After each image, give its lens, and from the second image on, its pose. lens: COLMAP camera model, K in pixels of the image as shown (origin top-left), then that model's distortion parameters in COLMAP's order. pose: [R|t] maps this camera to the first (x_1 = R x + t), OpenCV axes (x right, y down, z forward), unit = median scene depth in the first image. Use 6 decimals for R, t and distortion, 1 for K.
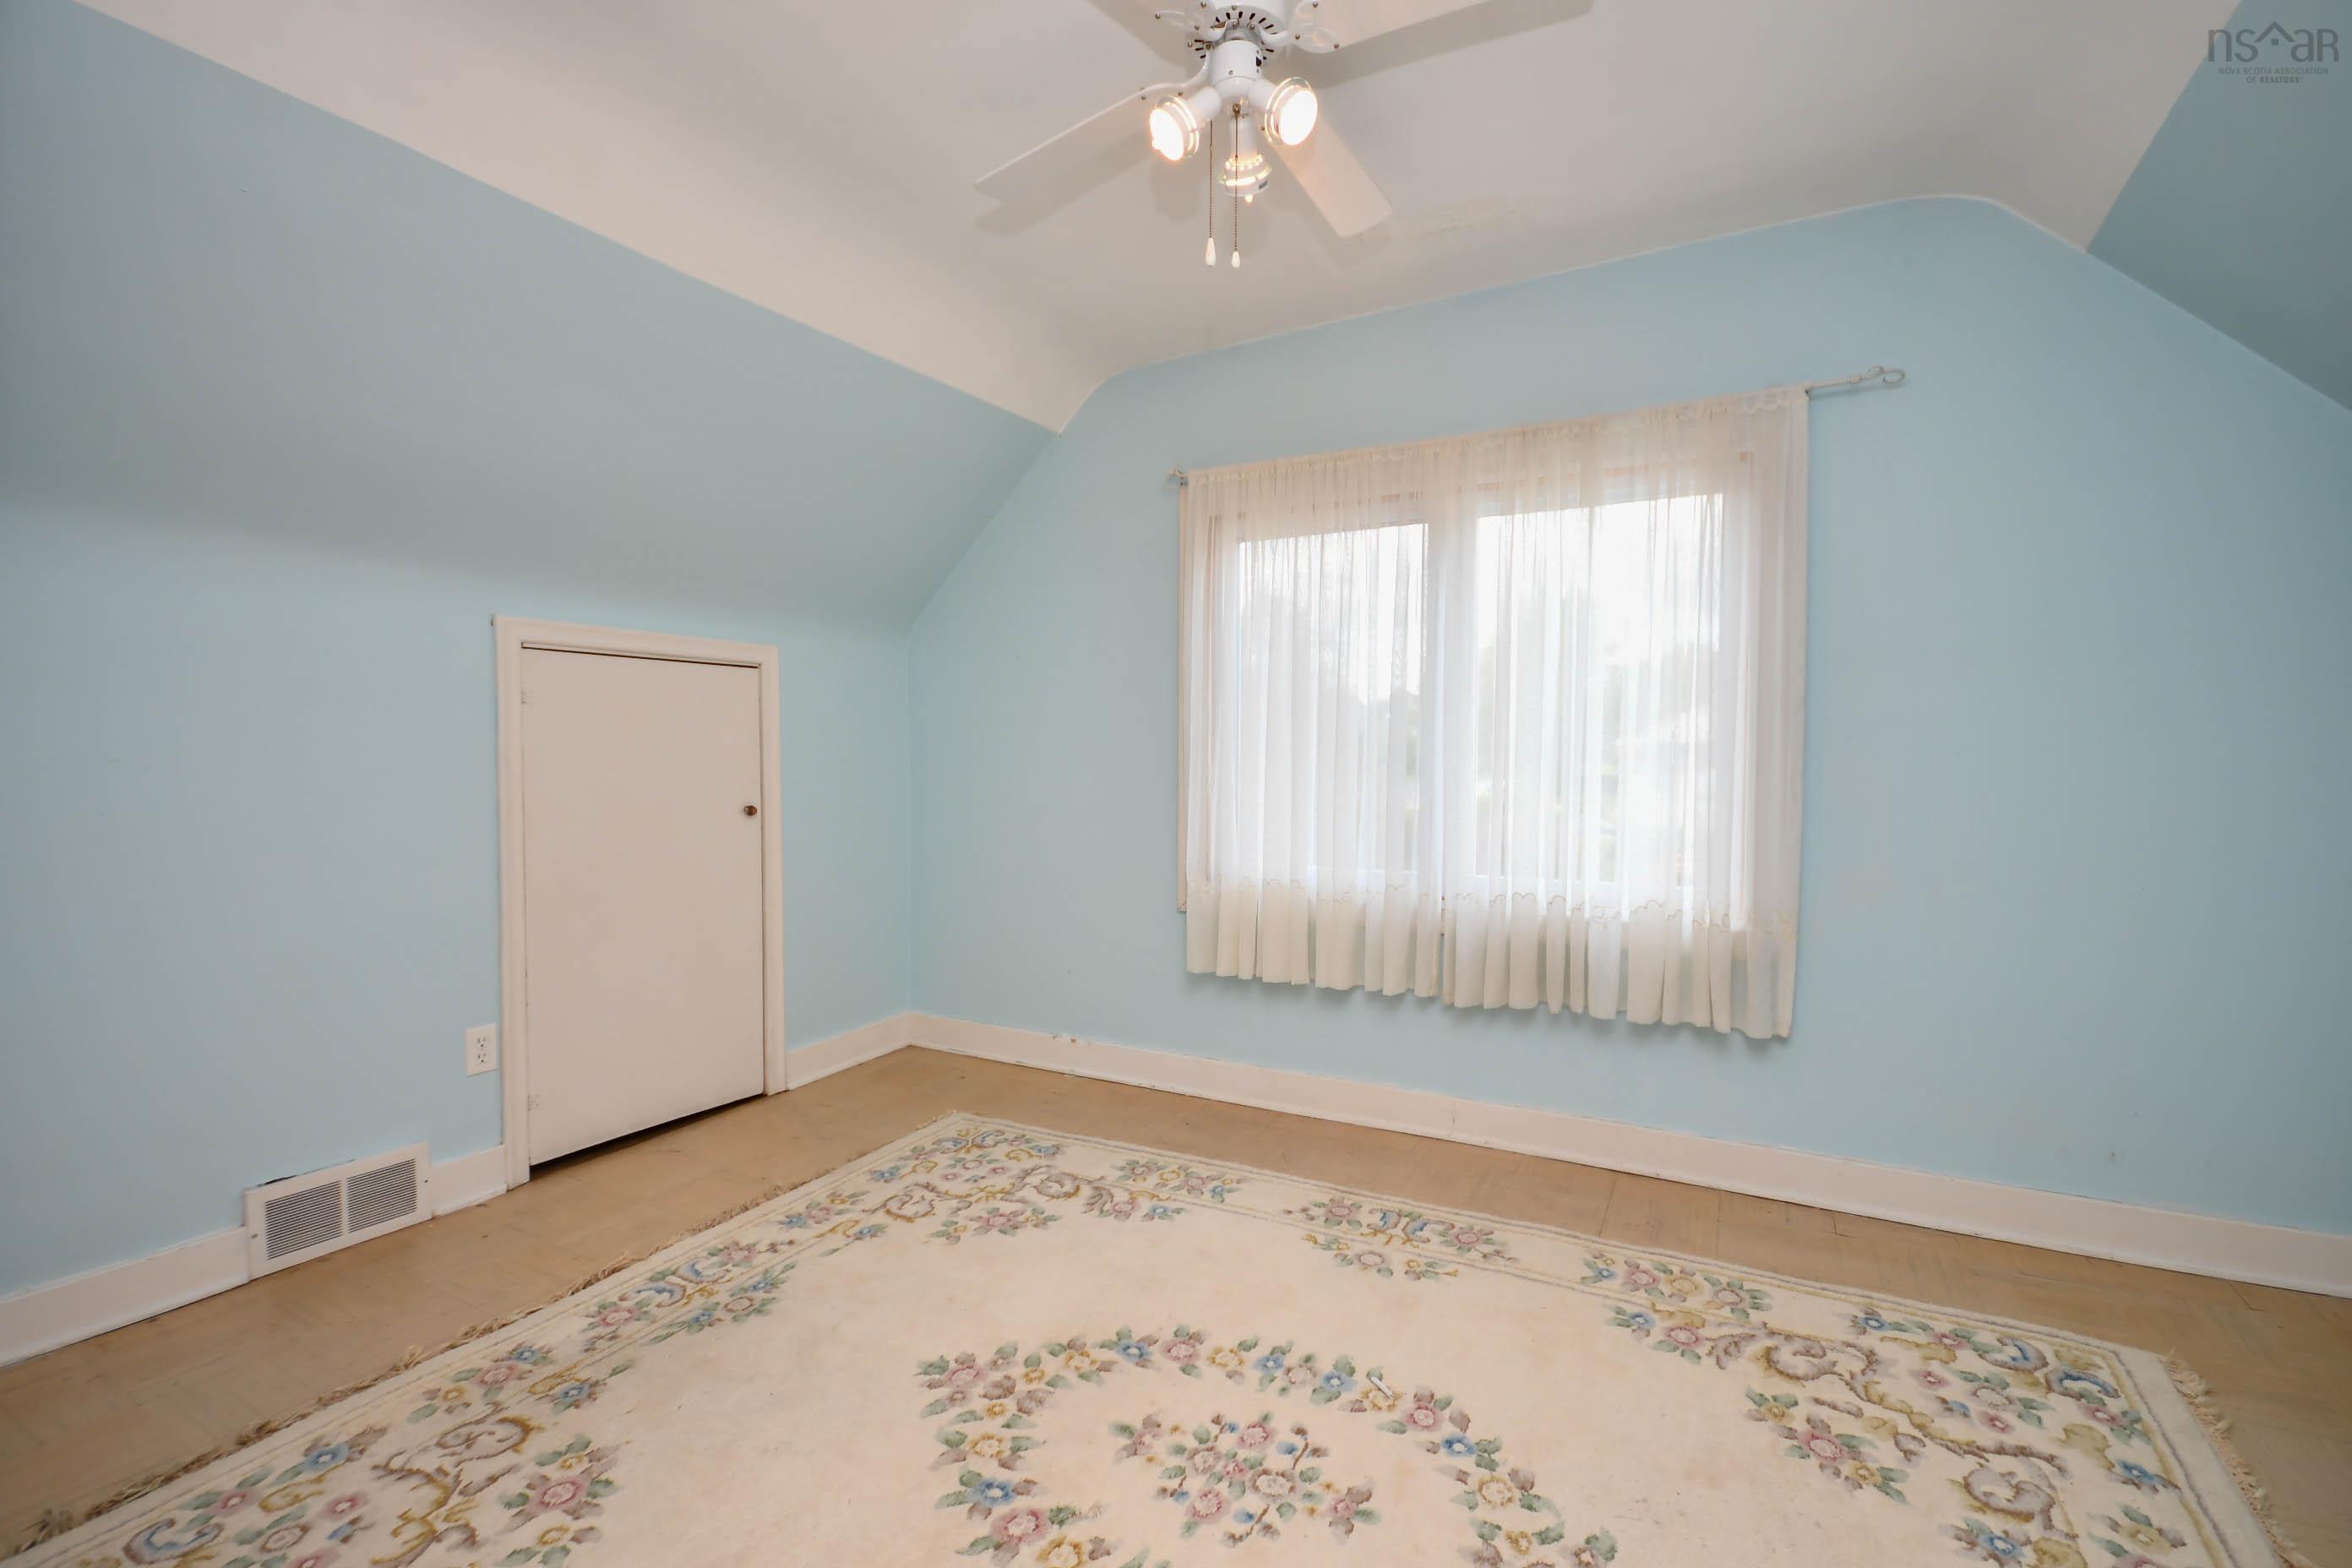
lens RADIAL K [[1034.5, 0, 1168.0], [0, 1034.5, 791.4], [0, 0, 1]] dist [0.000793, -0.009231]
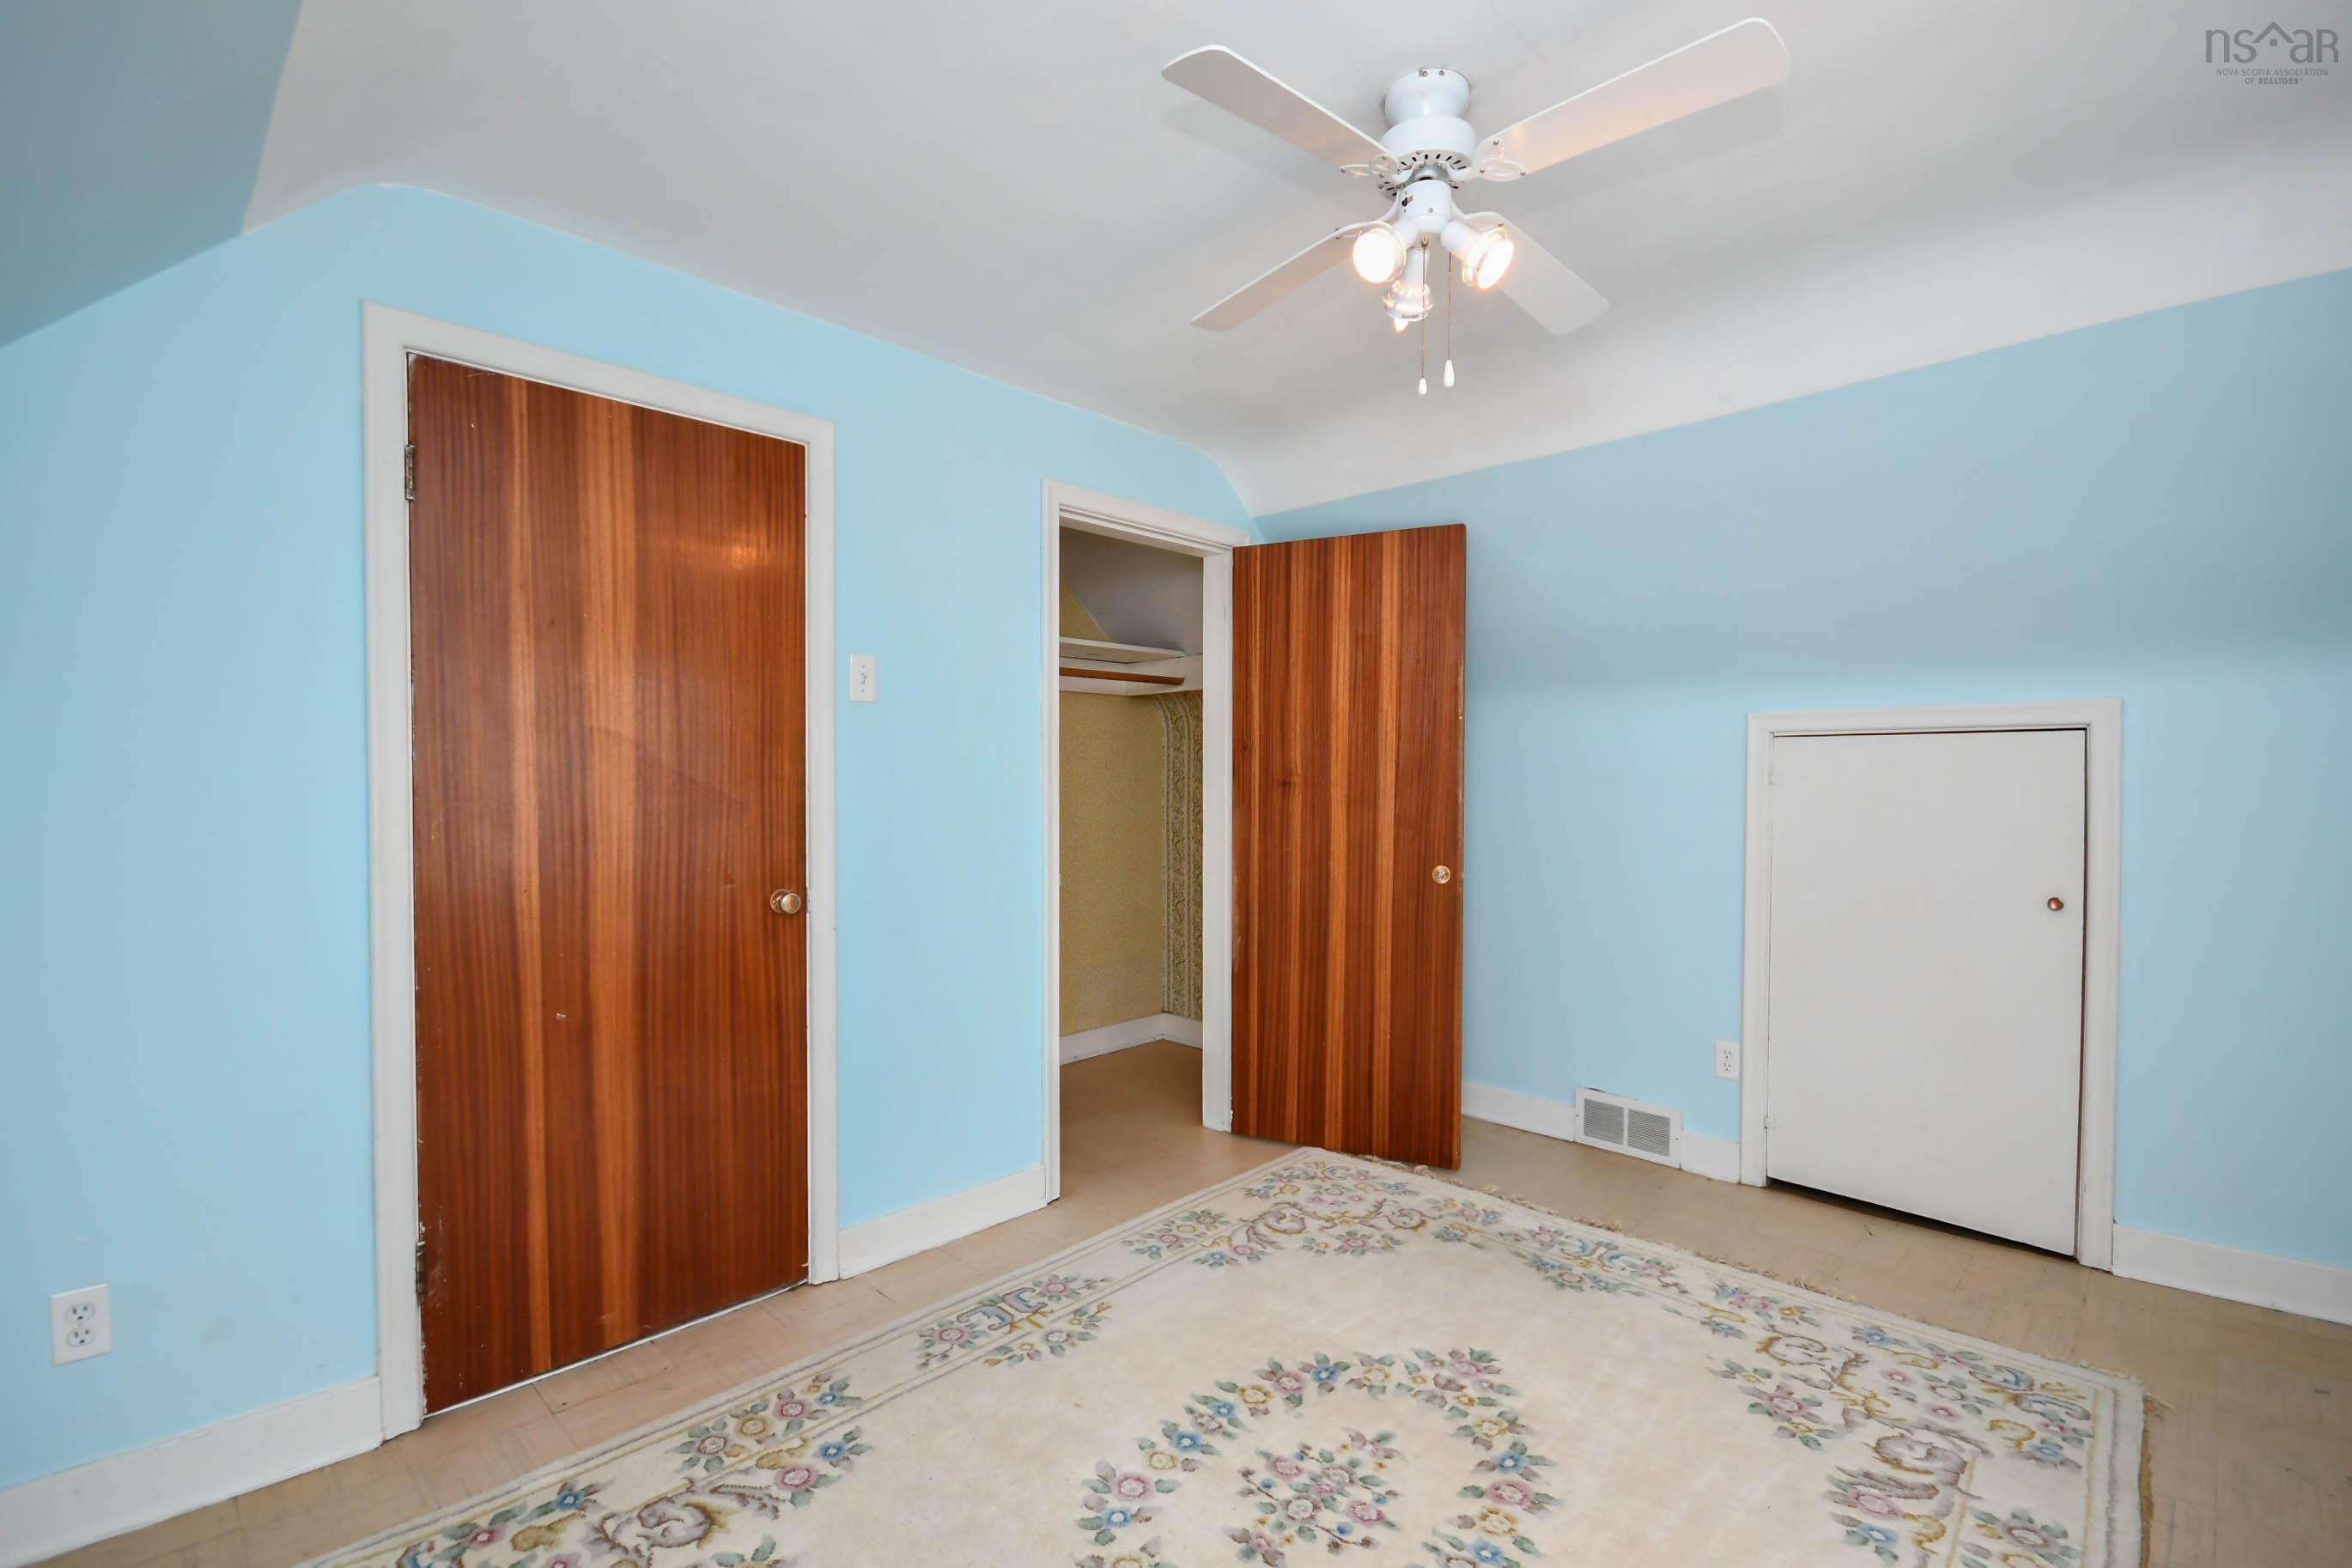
lens RADIAL K [[1034.5, 0, 1168.0], [0, 1034.5, 791.4], [0, 0, 1]] dist [0.000793, -0.009231]
pose [[-0.270900, 0.012441, -0.962527, 0.879616], [-0.037447, 0.999023, 0.023452, -0.097214], [0.961879, 0.042397, -0.270170, 0.817114]]
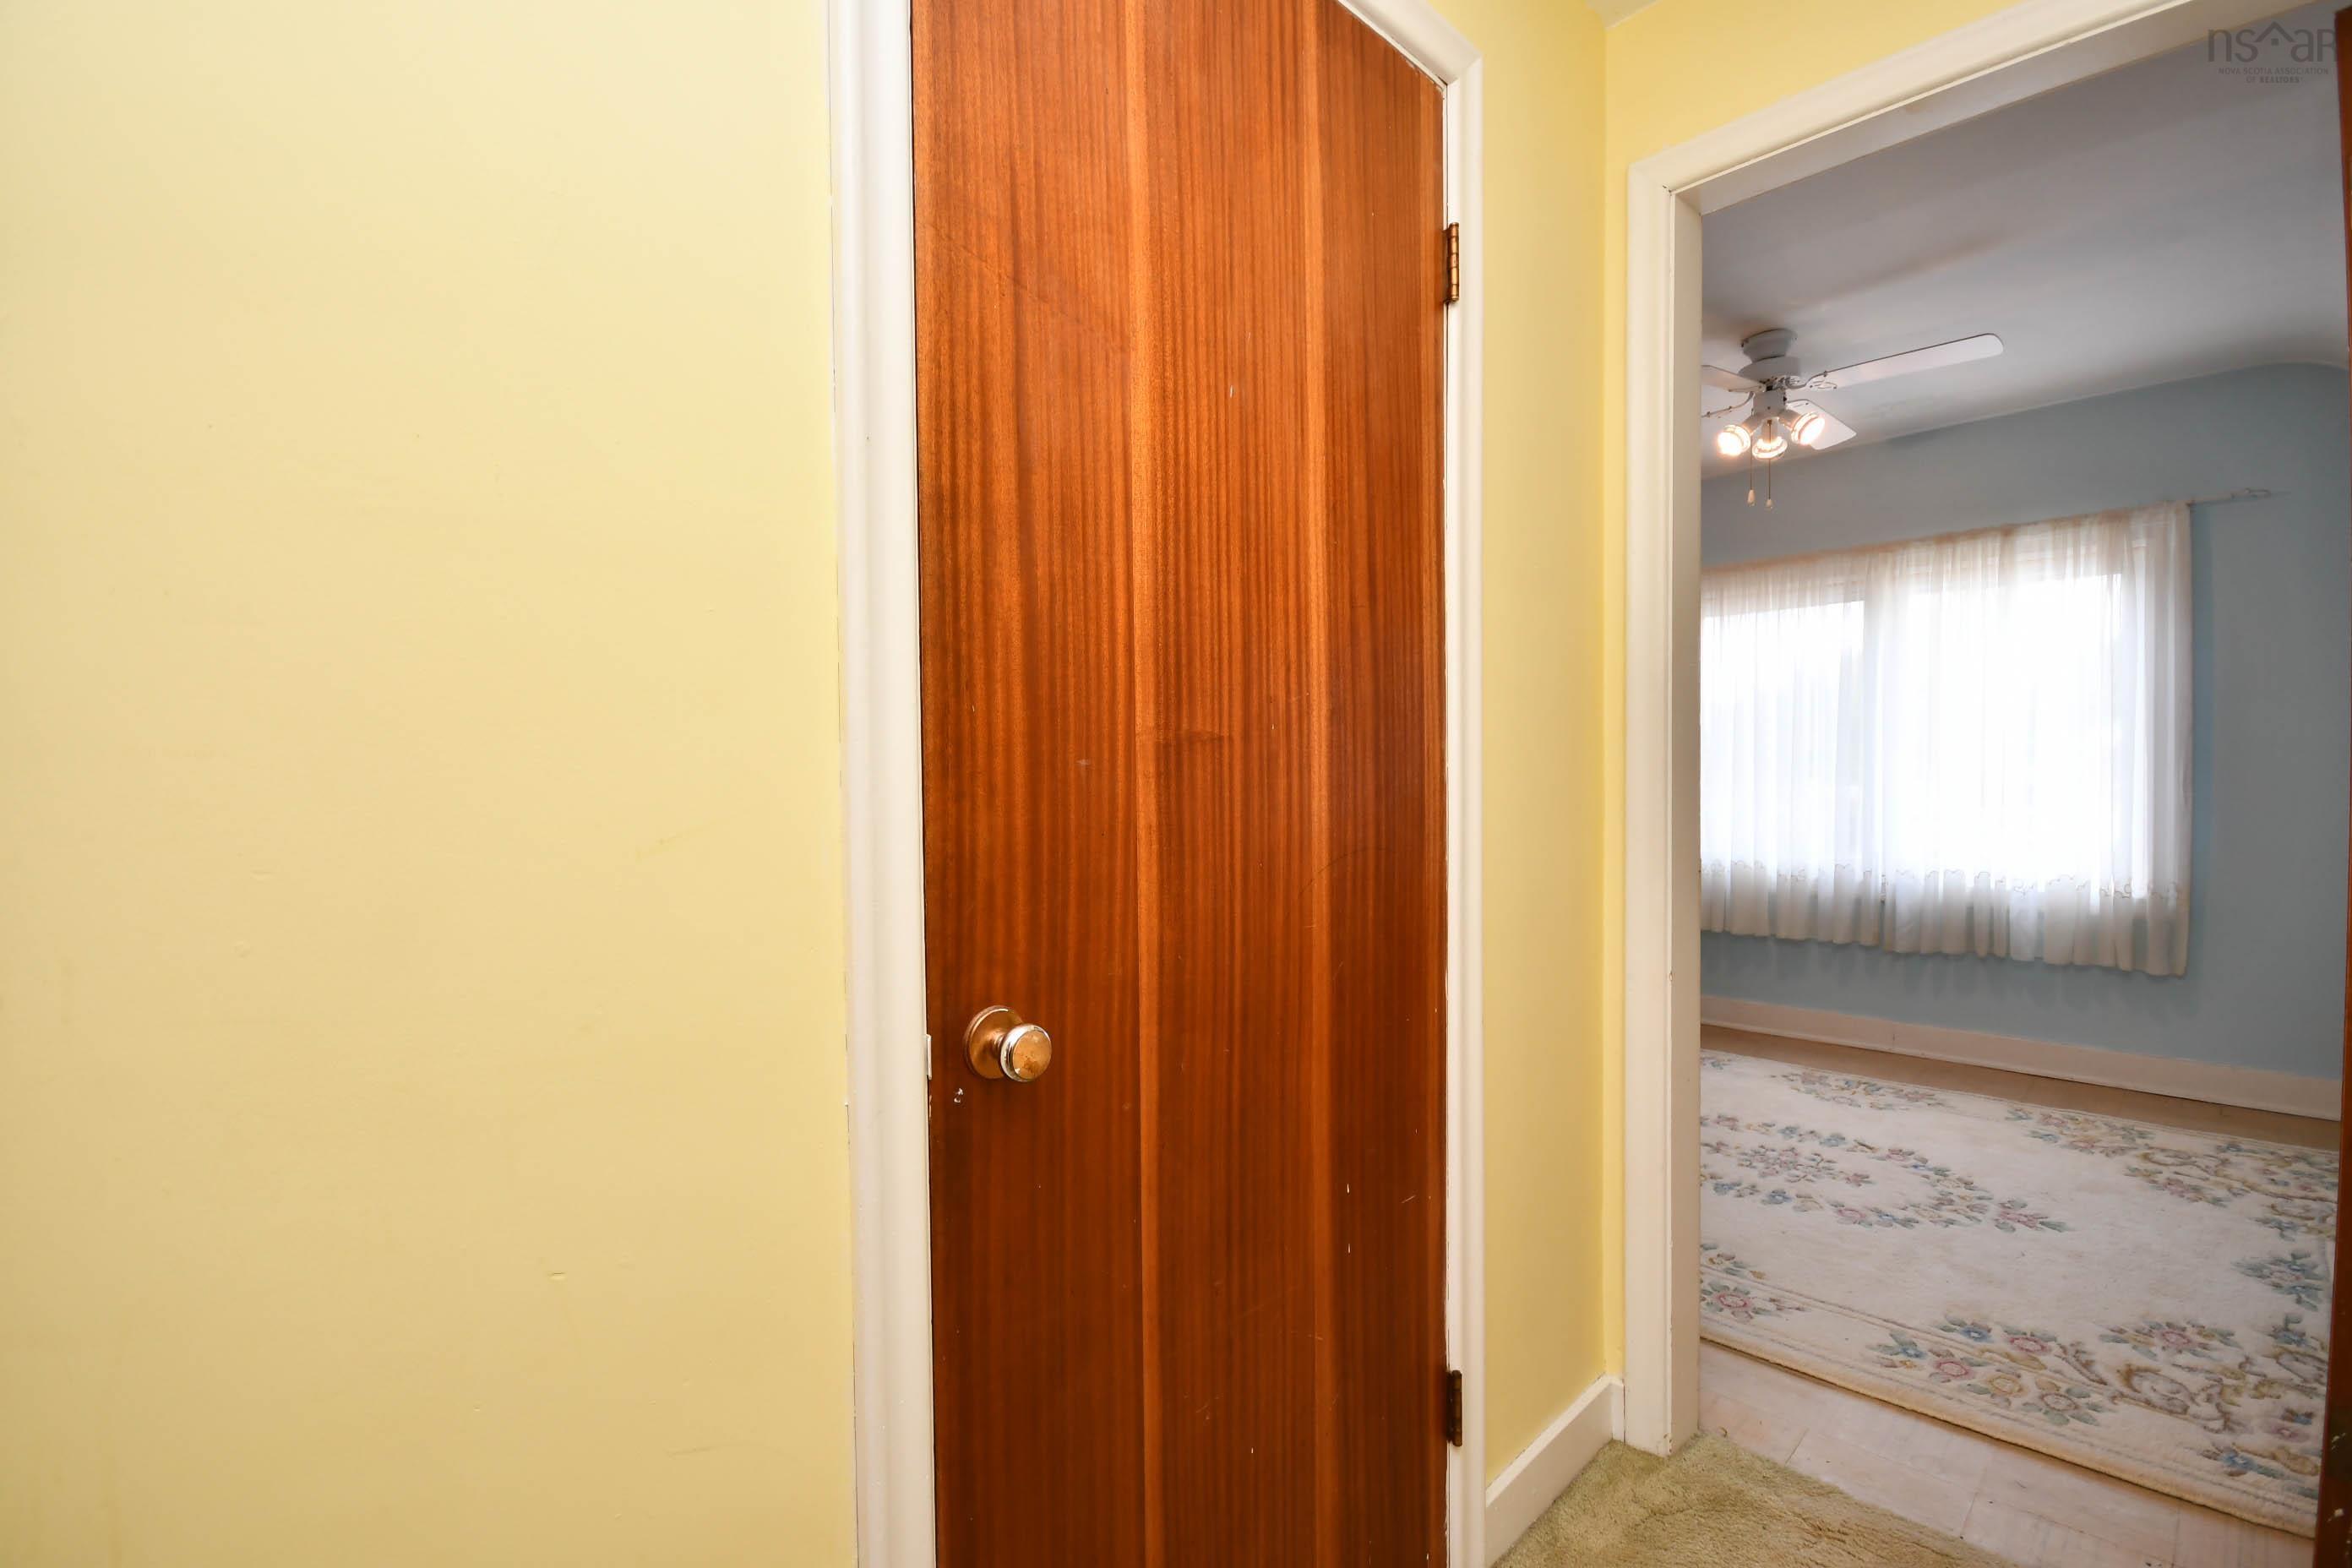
lens RADIAL K [[1034.7, 0, 1132.7], [0, 1034.7, 793.1], [0, 0, 1]] dist [0.000276, -0.013163]
pose [[0.947635, -0.007557, -0.319265, -0.324078], [0.003262, 0.999897, -0.013987, 0.014027], [0.319338, 0.012213, 0.947562, -0.827415]]
